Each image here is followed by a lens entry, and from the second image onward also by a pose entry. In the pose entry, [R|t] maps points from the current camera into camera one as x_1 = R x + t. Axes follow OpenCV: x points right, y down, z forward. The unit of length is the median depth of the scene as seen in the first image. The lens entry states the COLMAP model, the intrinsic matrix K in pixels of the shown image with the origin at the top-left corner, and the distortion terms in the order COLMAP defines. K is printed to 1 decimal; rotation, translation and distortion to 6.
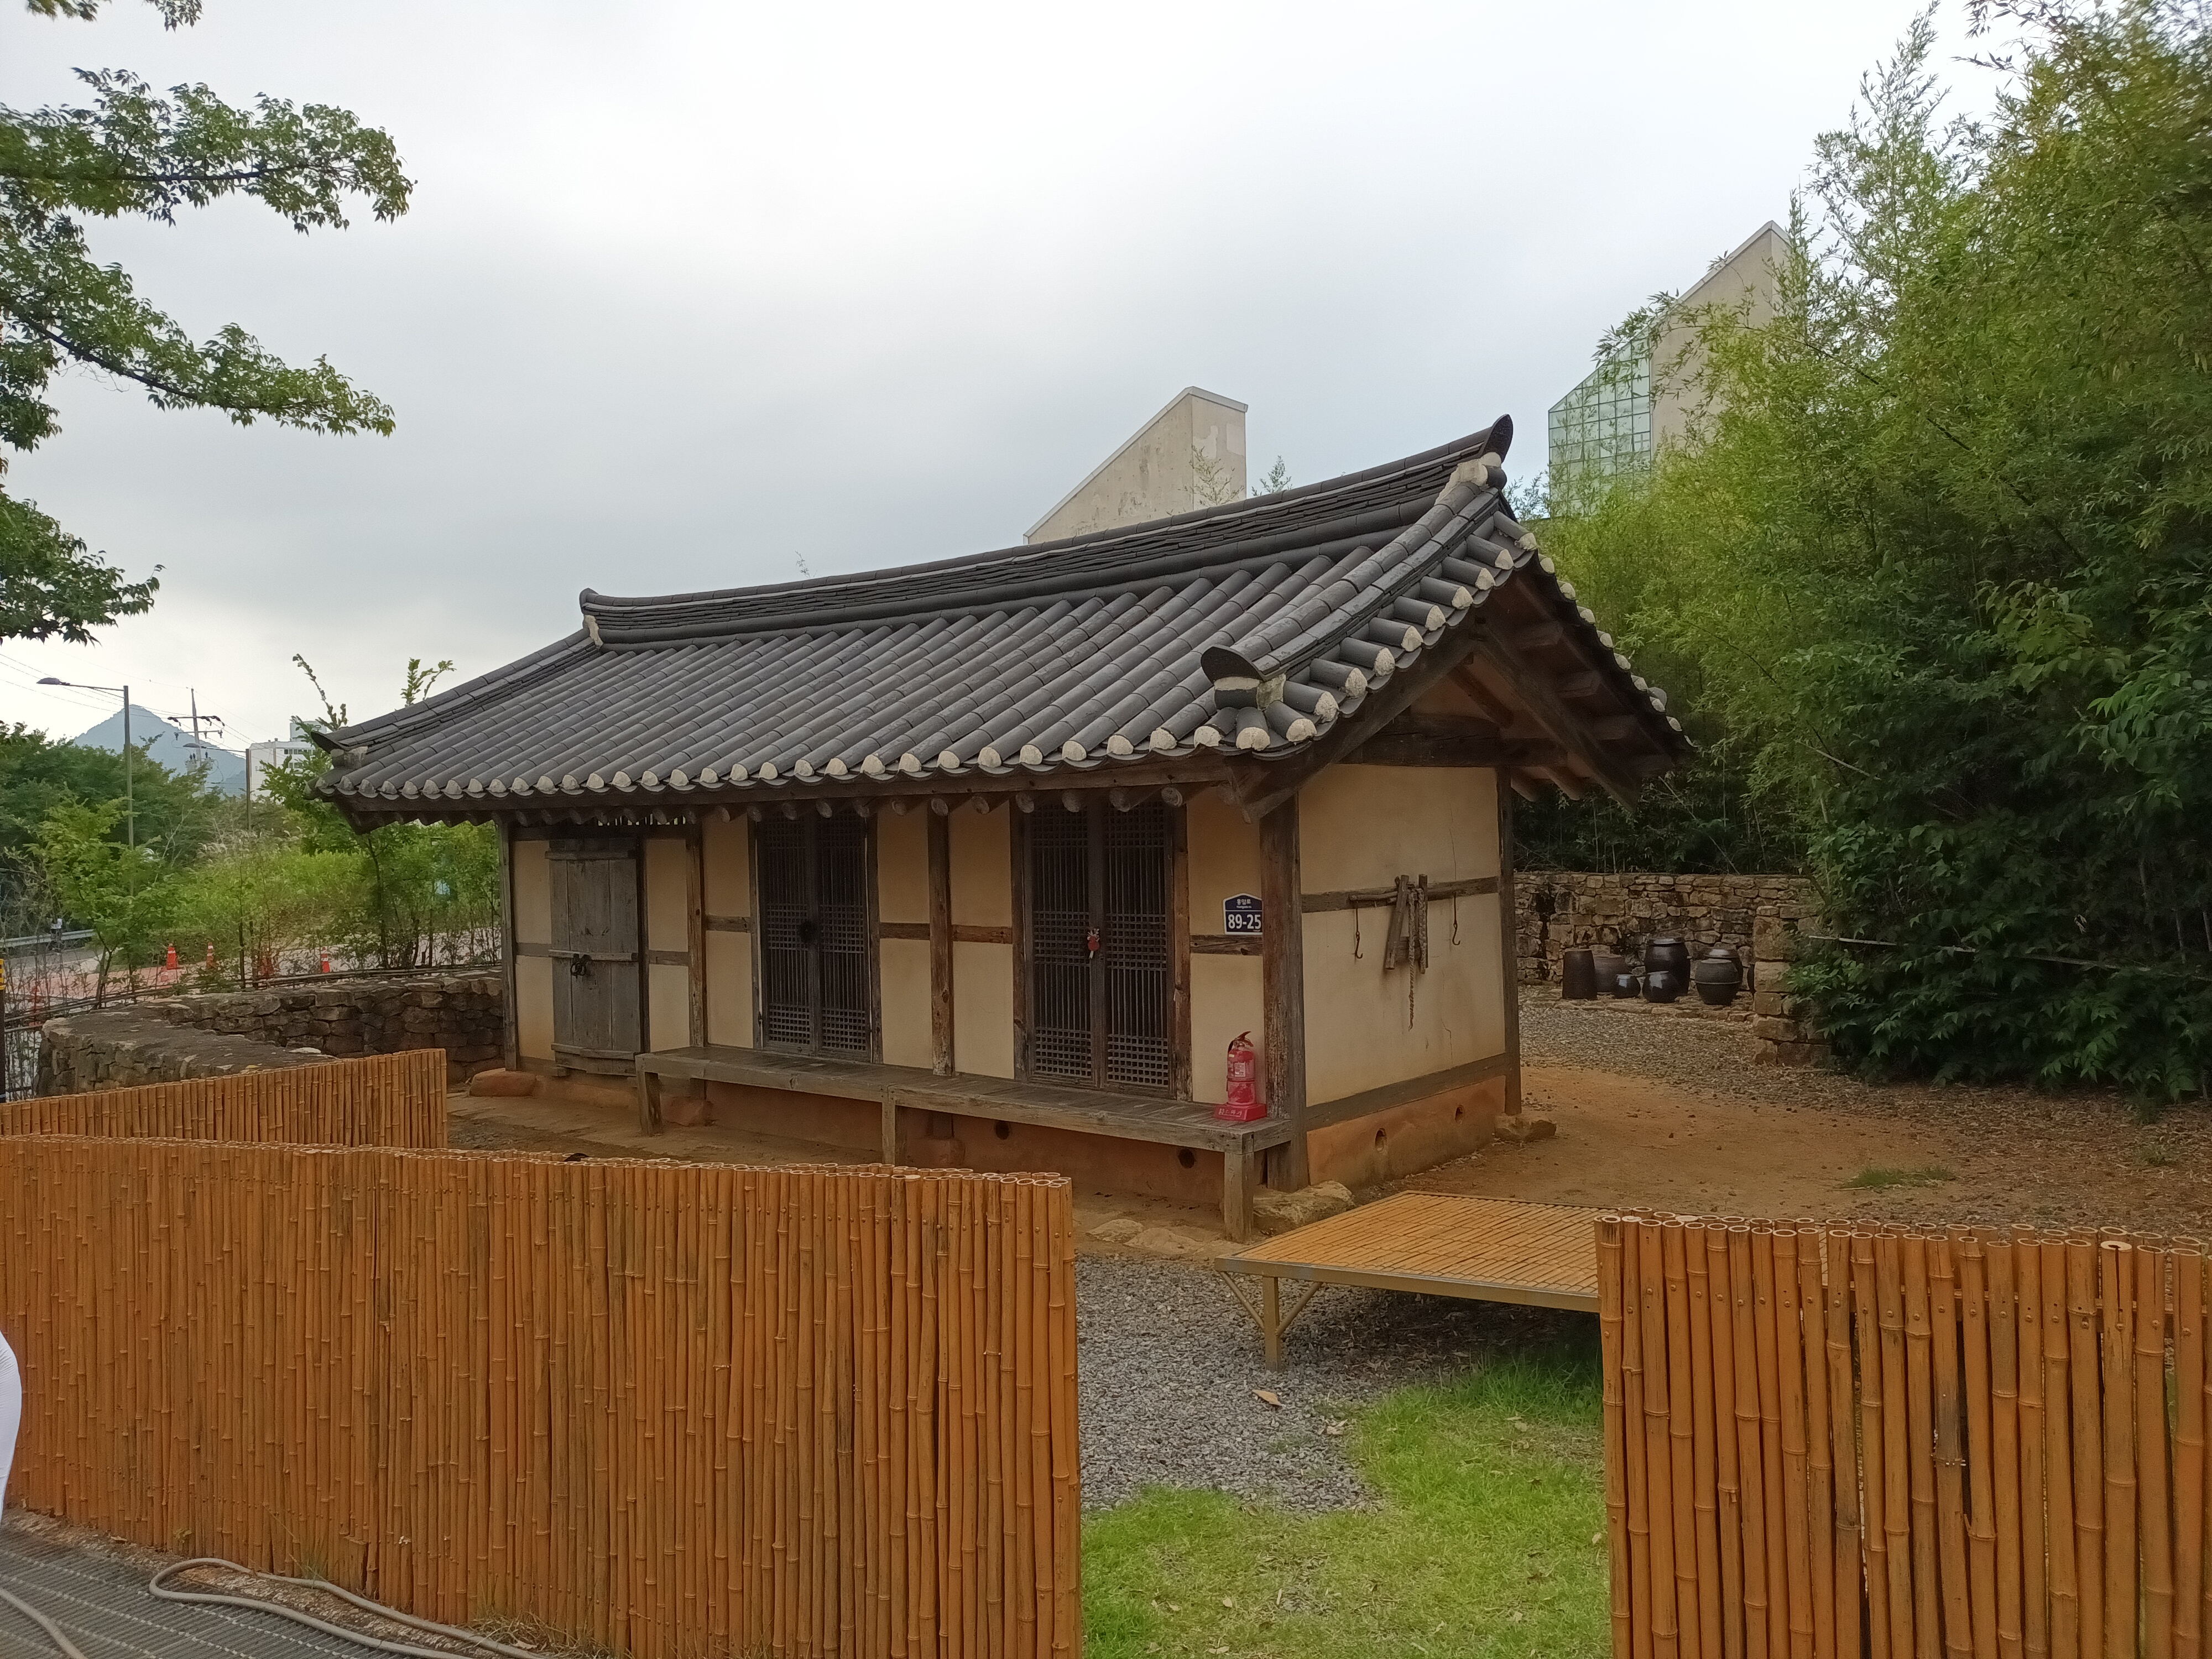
lens RADIAL K [[1639.1, 0, 1106.8], [0, 1639.1, 828.0], [0, 0, 1]] dist [0.041973, -0.019895]
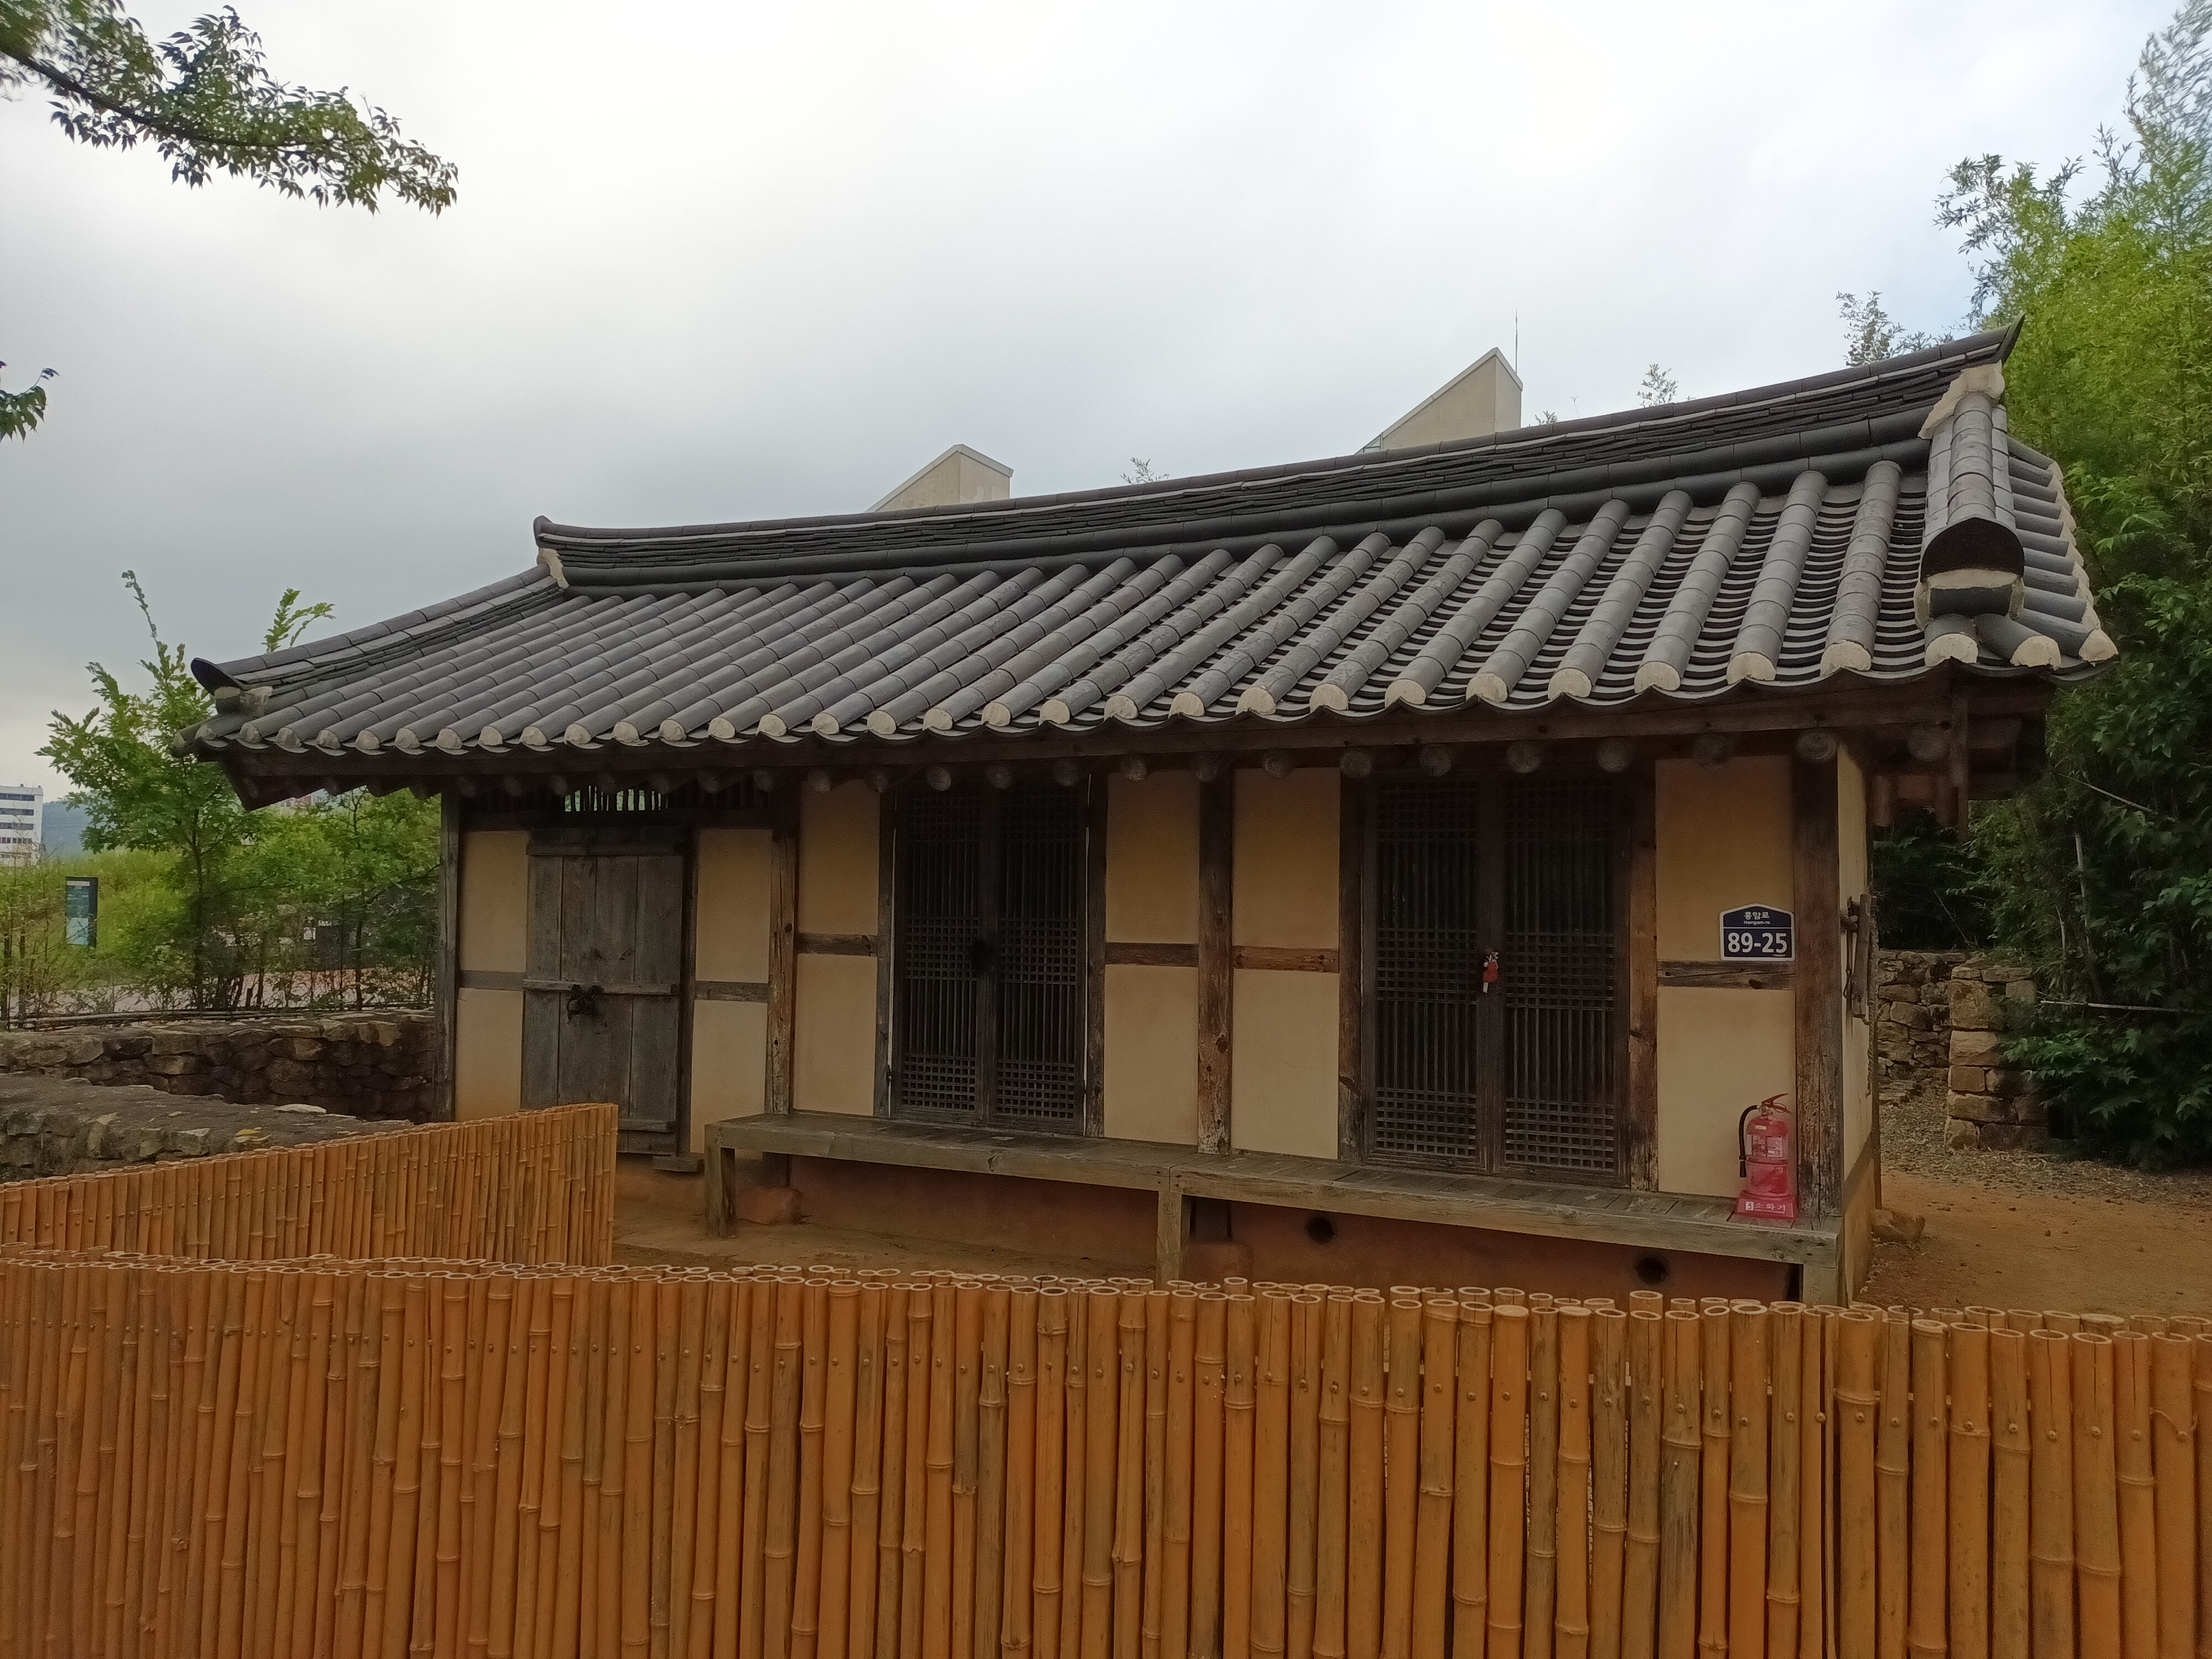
lens RADIAL K [[1639.1, 0, 1109.4], [0, 1639.1, 818.2], [0, 0, 1]] dist [0.041973, -0.019895]
pose [[0.978060, 0.046524, 0.203063, -0.282957], [-0.034649, 0.997496, -0.061653, 0.046269], [-0.205423, 0.053264, 0.977223, 0.274765]]
